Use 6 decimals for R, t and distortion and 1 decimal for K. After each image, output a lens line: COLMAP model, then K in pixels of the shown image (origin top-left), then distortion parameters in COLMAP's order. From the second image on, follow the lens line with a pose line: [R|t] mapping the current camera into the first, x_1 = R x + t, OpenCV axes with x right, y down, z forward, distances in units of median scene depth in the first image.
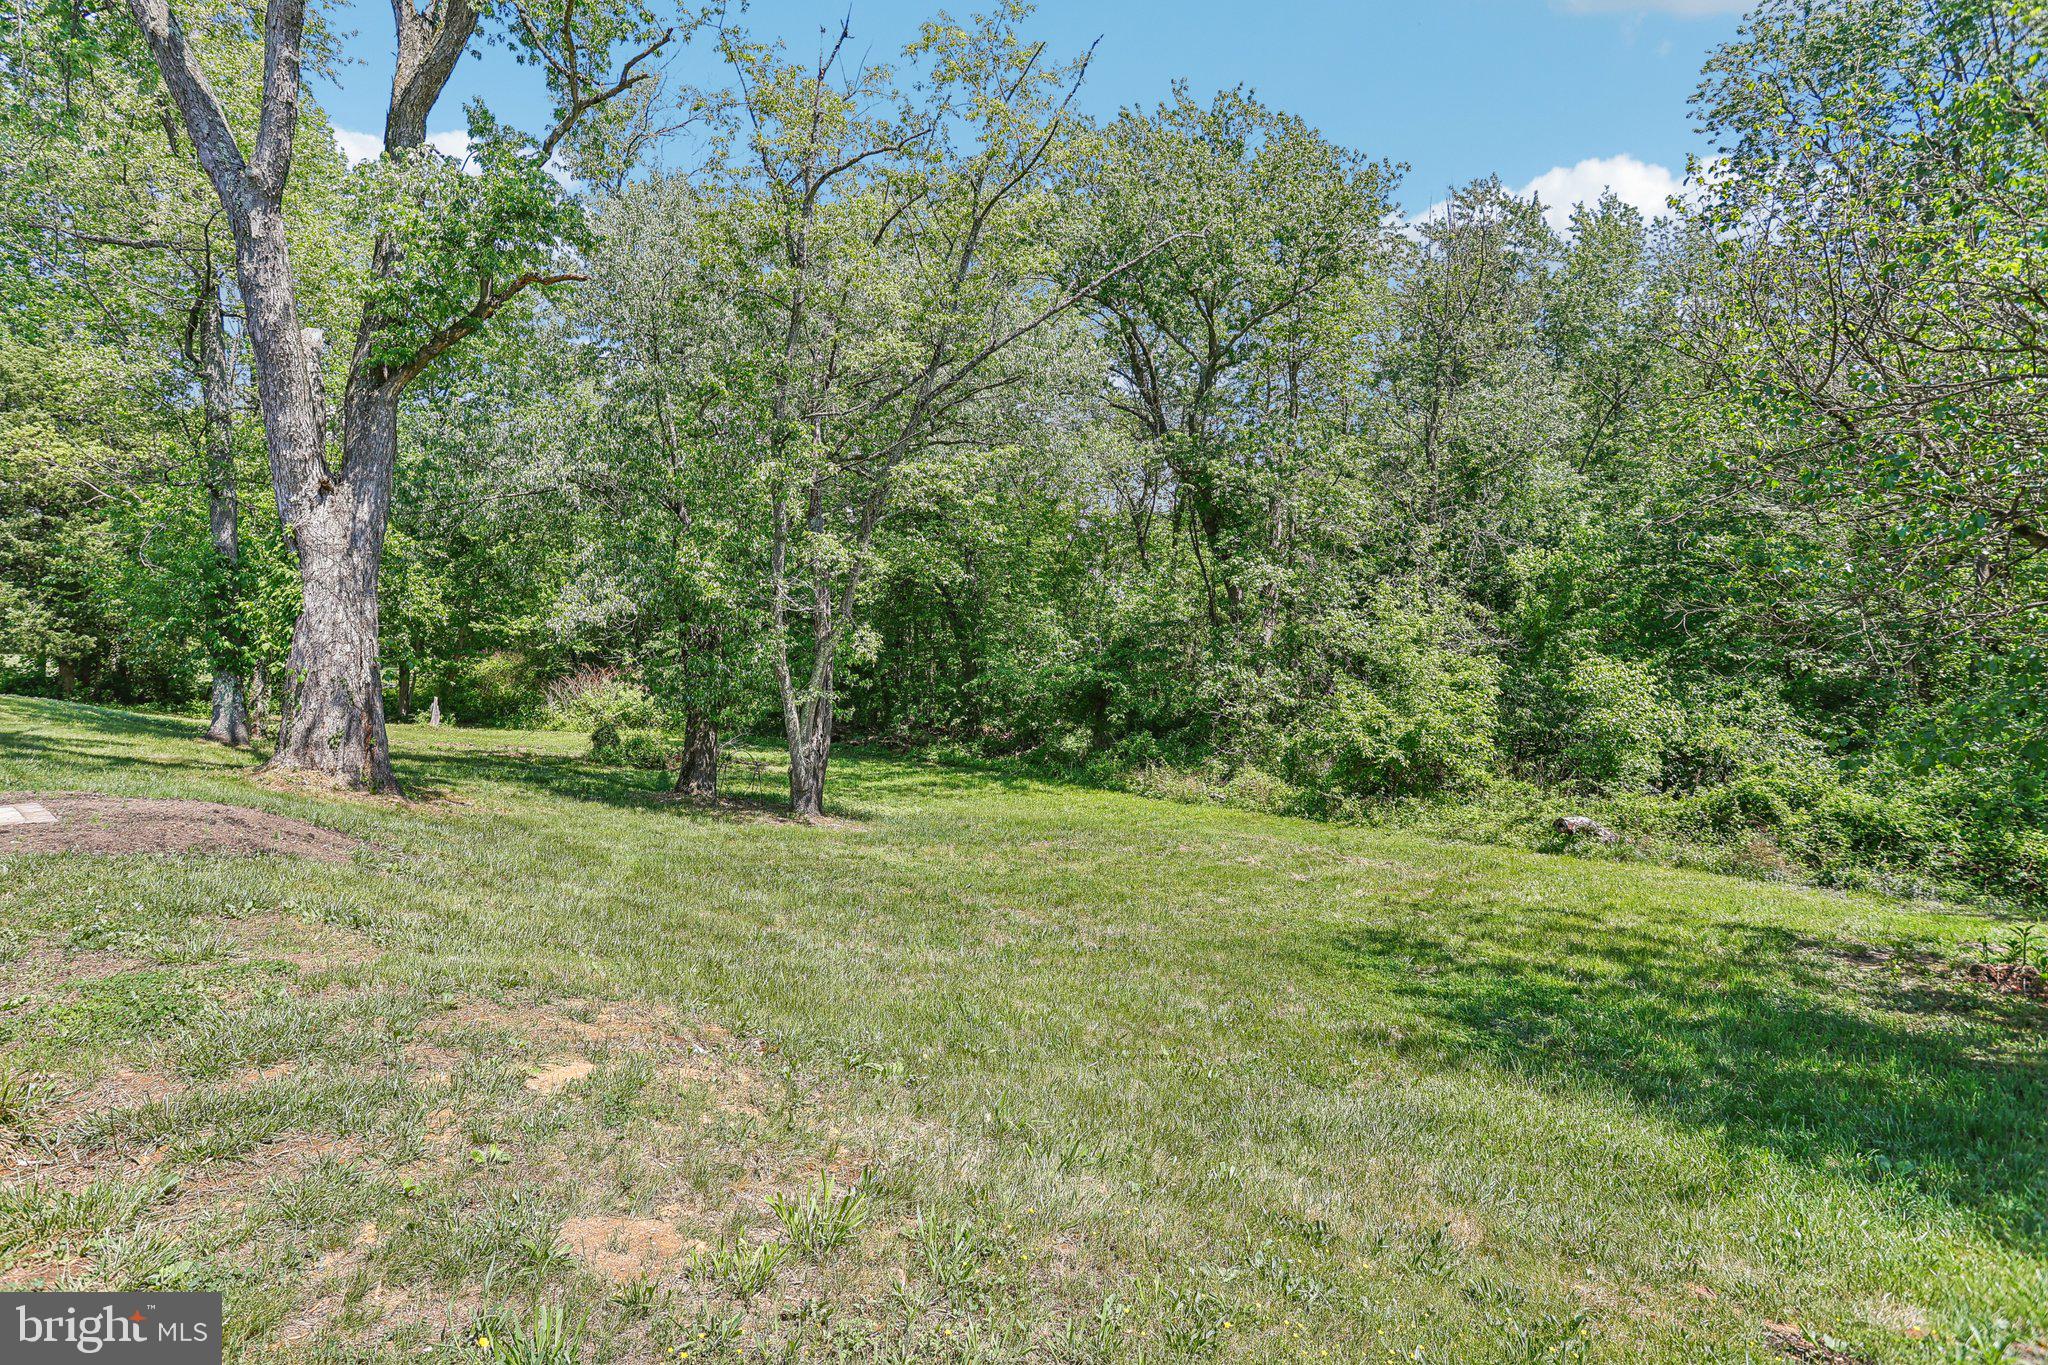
lens RADIAL K [[1042.1, 0, 1024.0], [0, 1042.1, 682.5], [0, 0, 1]] dist [-0.076960, 0.049926]
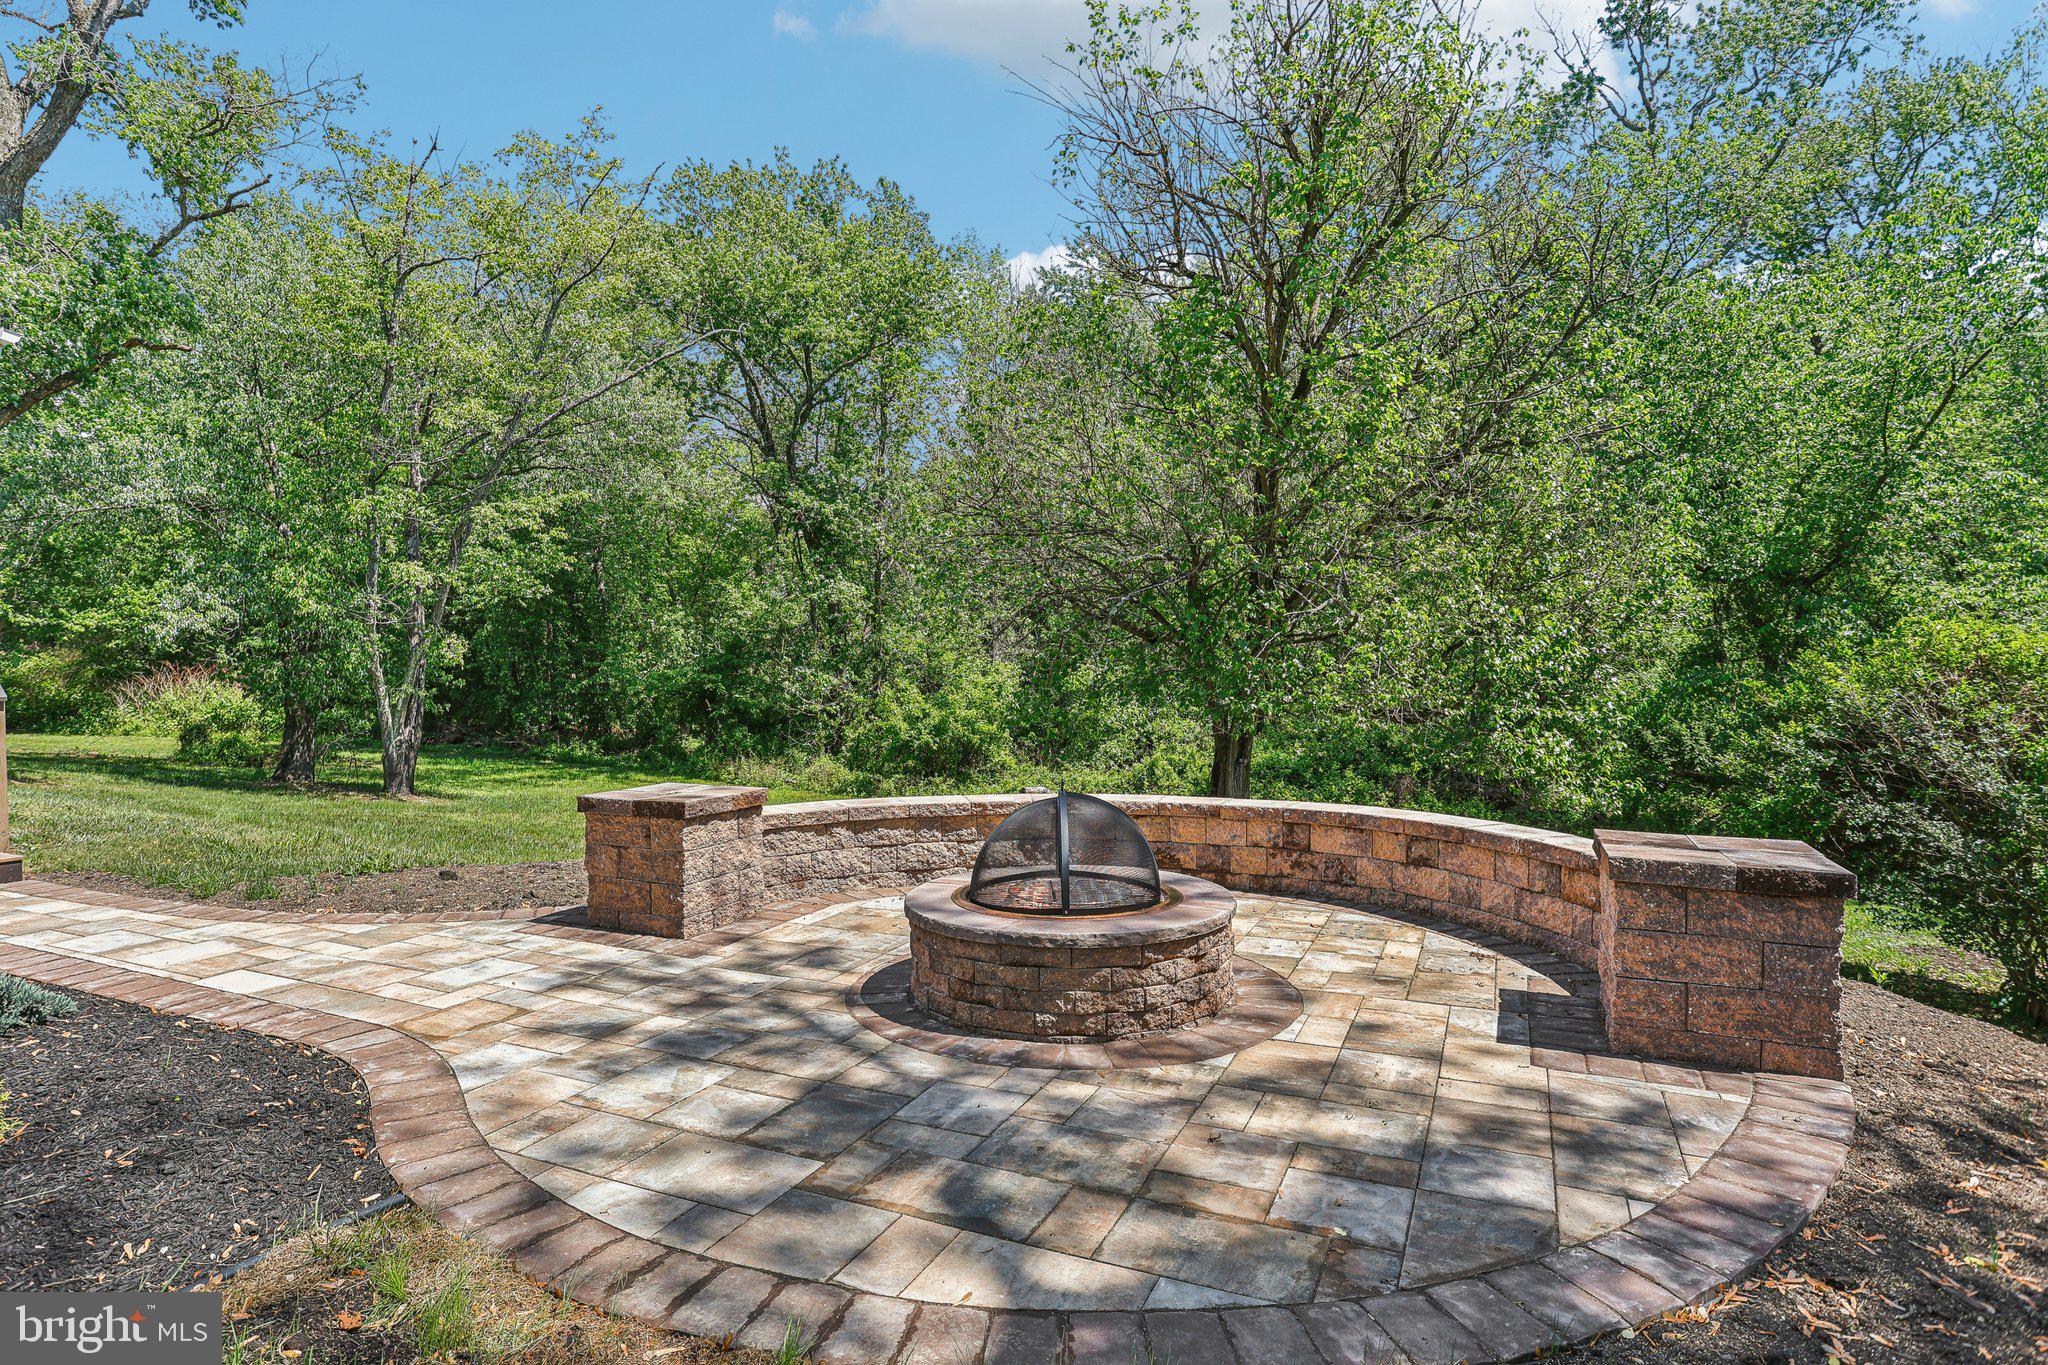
lens RADIAL K [[1151.0, 0, 1017.4], [0, 1151.0, 668.4], [0, 0, 1]] dist [-0.060270, 0.042896]
pose [[0.968091, 0.005941, 0.250529, 0.103943], [-0.002060, 0.999874, -0.015751, 0.002593], [-0.250591, 0.014732, 0.967981, -0.297962]]
